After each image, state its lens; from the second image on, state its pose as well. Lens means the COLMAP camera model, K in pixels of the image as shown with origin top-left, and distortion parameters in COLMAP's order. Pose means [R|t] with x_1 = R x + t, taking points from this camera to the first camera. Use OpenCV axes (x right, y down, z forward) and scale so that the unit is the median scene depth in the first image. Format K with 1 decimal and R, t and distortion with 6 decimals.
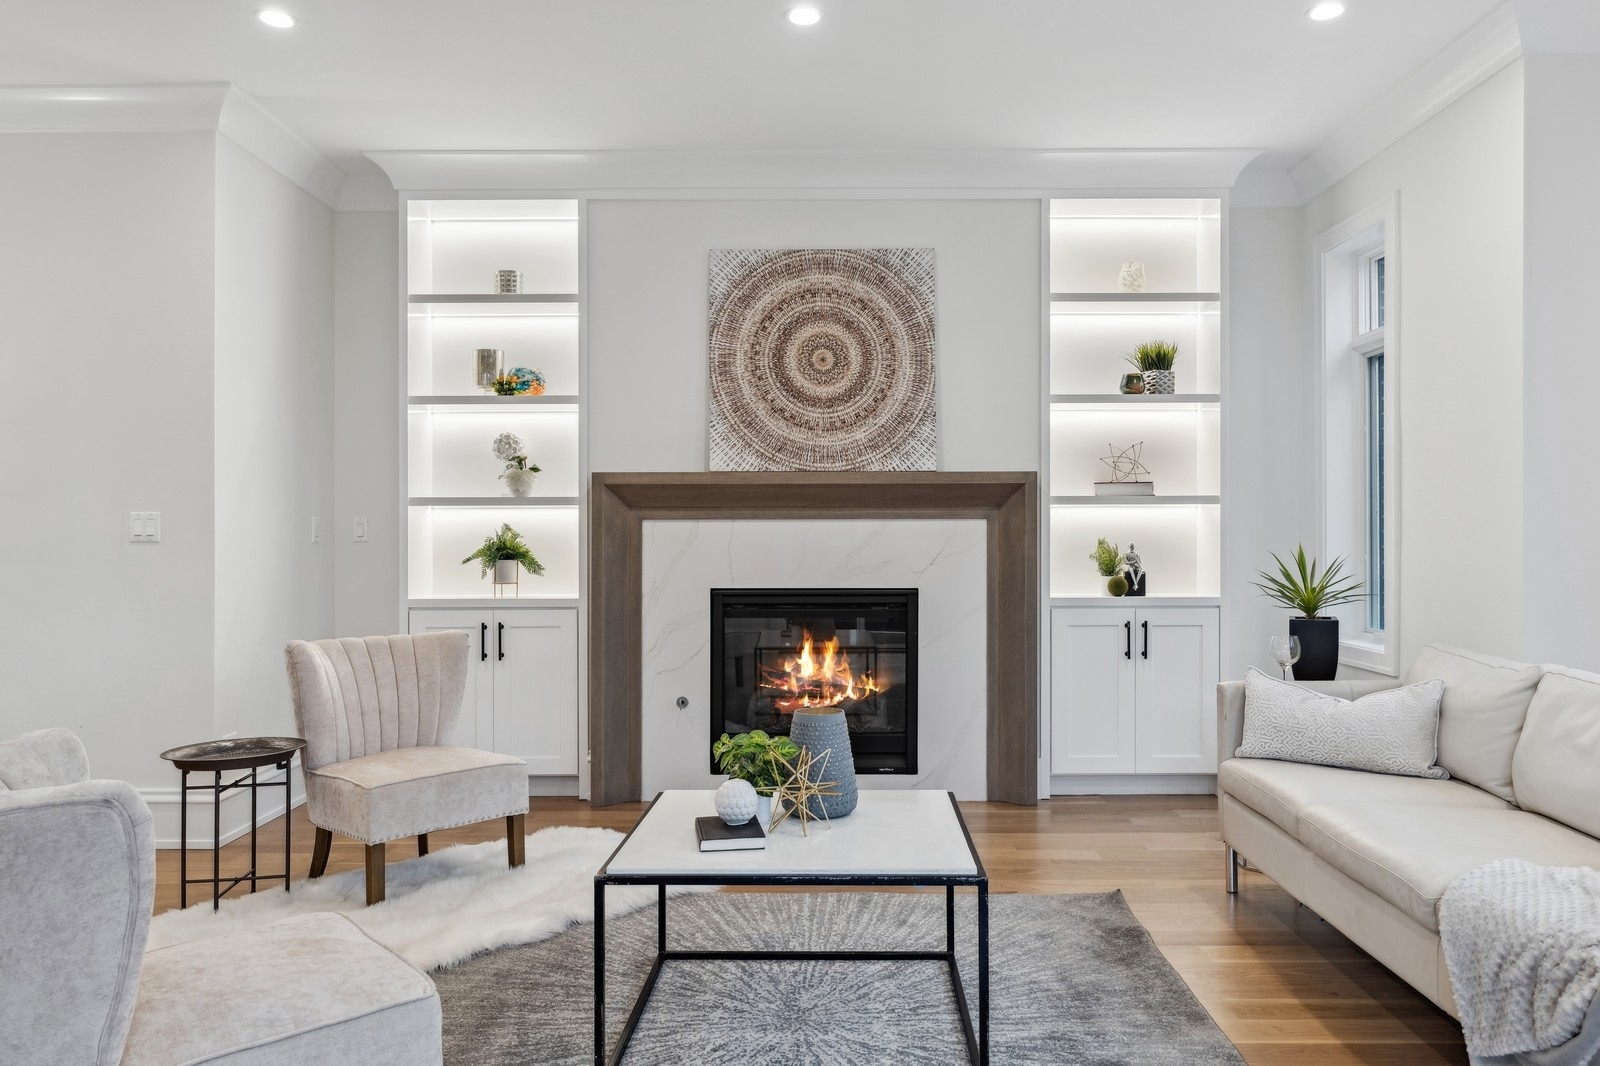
lens RADIAL K [[1165.8, 0, 815.1], [0, 1165.8, 535.7], [0, 0, 1]] dist [0.001560, 0.006777]
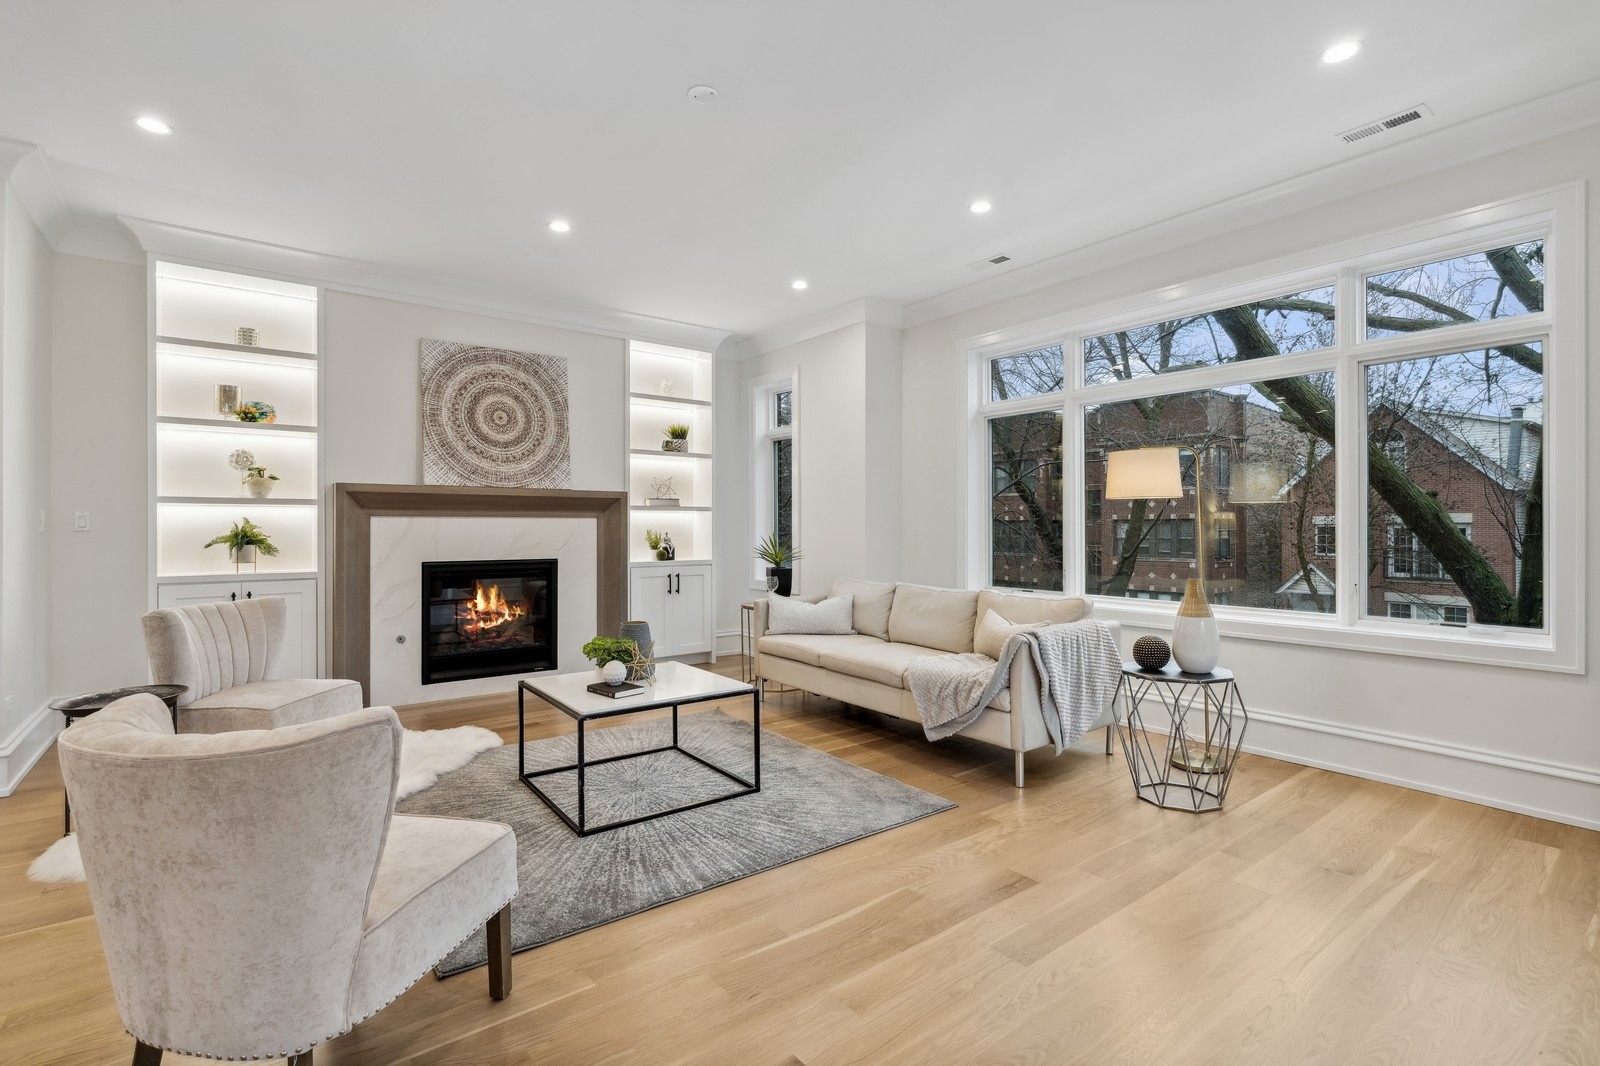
lens RADIAL K [[733.4, 0, 801.6], [0, 733.4, 527.8], [0, 0, 1]] dist [-0.002454, 0.001597]
pose [[0.790248, 0.001680, 0.612785, -0.282271], [-0.003551, 0.999992, 0.001838, -0.002876], [-0.612777, -0.003628, 0.790247, -0.052375]]
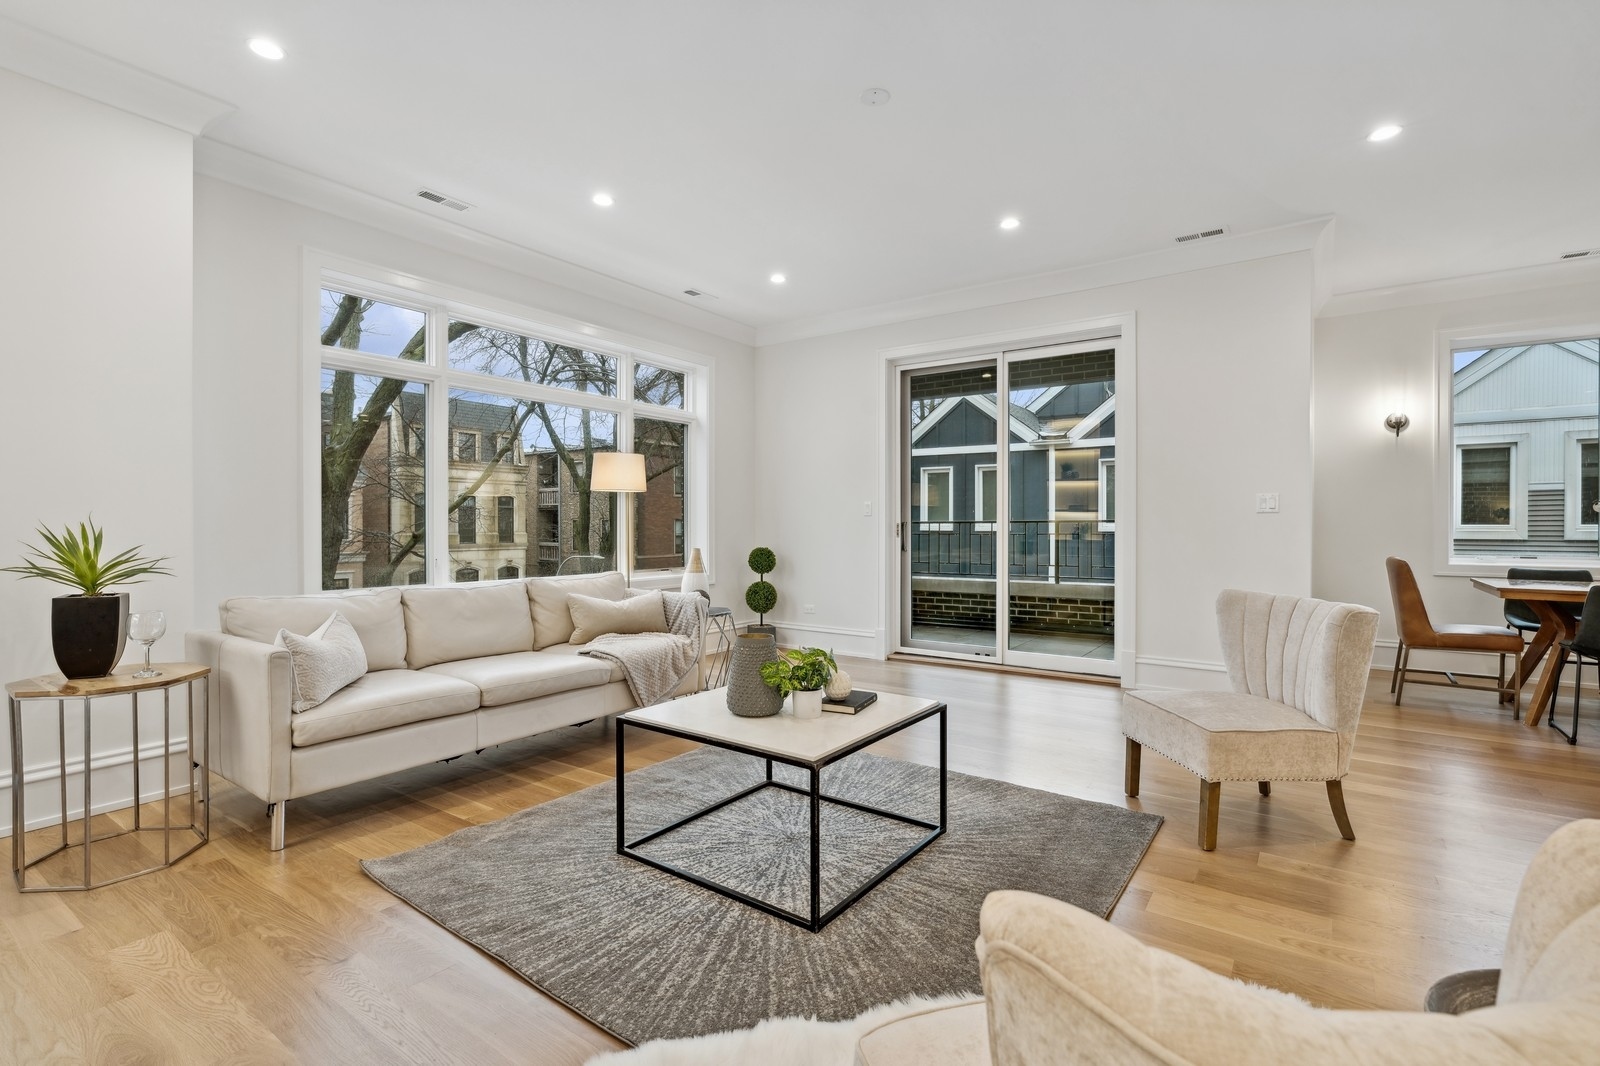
lens RADIAL K [[733.4, 0, 786.5], [0, 733.4, 532.9], [0, 0, 1]] dist [-0.002454, 0.001597]
pose [[-0.811916, -0.005215, 0.583751, -0.288219], [0.003202, 0.999905, 0.013386, 0.010244], [-0.583765, 0.012738, -0.811823, 0.924229]]
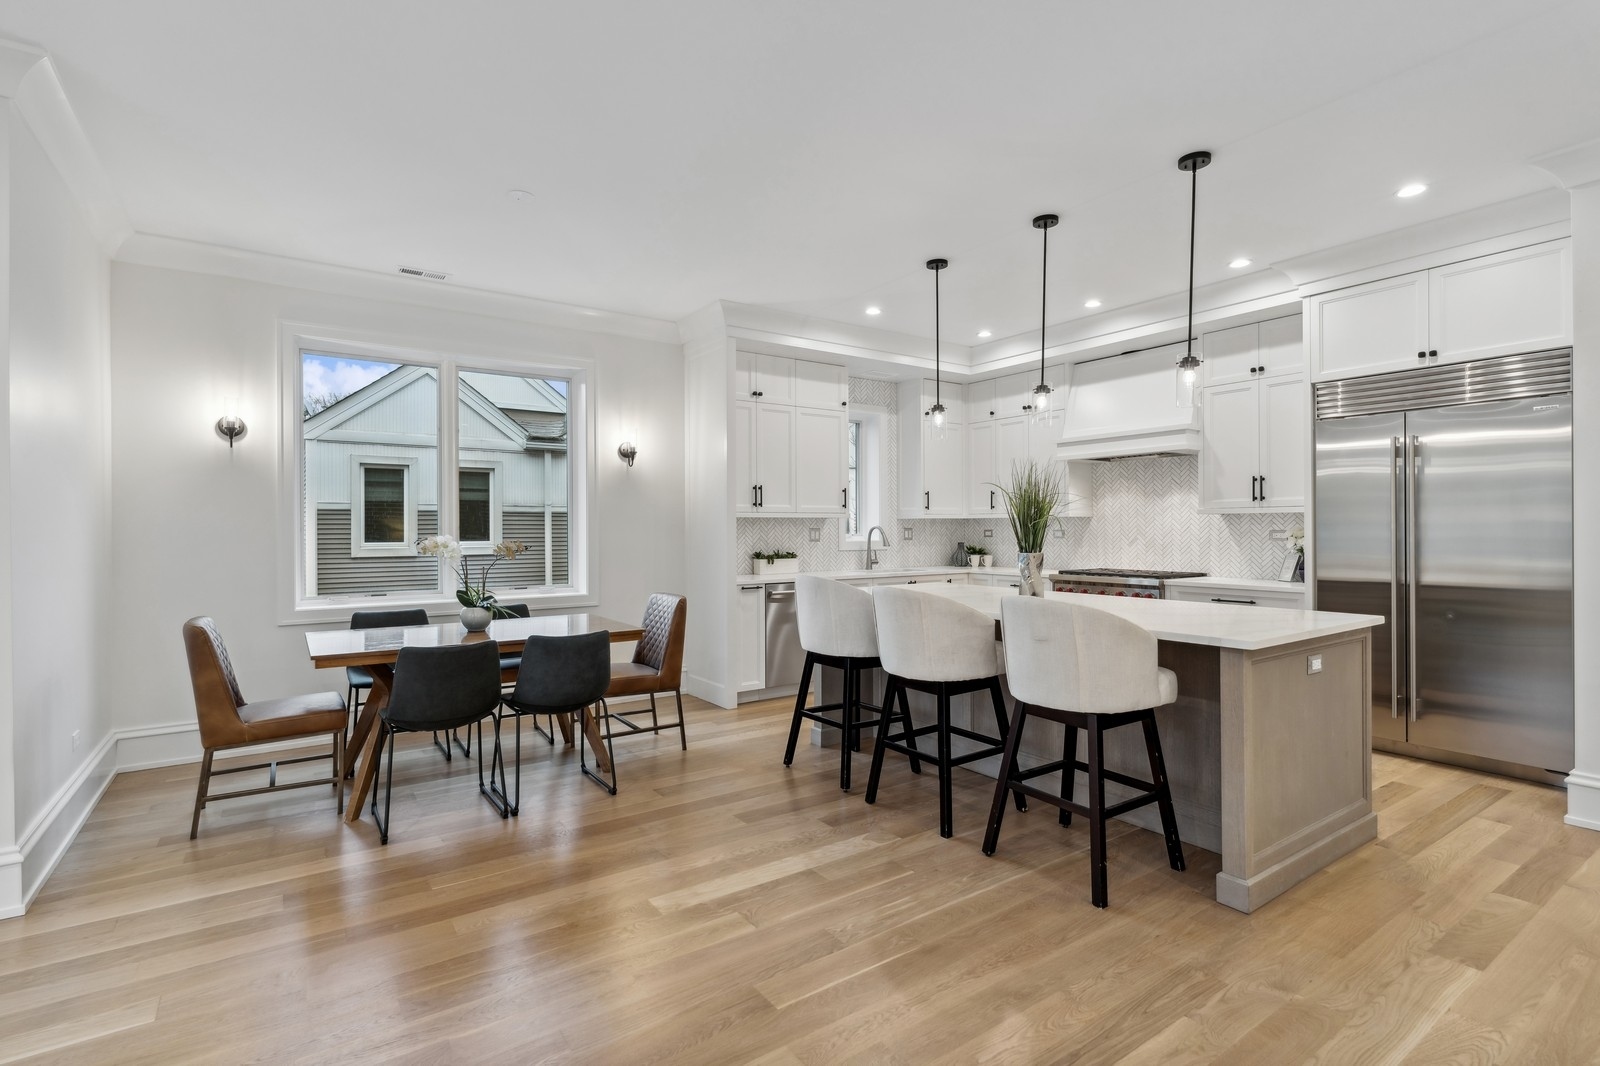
lens RADIAL K [[760.6, 0, 800.1], [0, 760.6, 529.3], [0, 0, 1]] dist [0.004450, 0.002355]
pose [[-0.822431, 0.005616, -0.568837, -0.397209], [0.003791, 0.999983, 0.004392, -0.016762], [0.568852, 0.001455, -0.822439, 0.652264]]
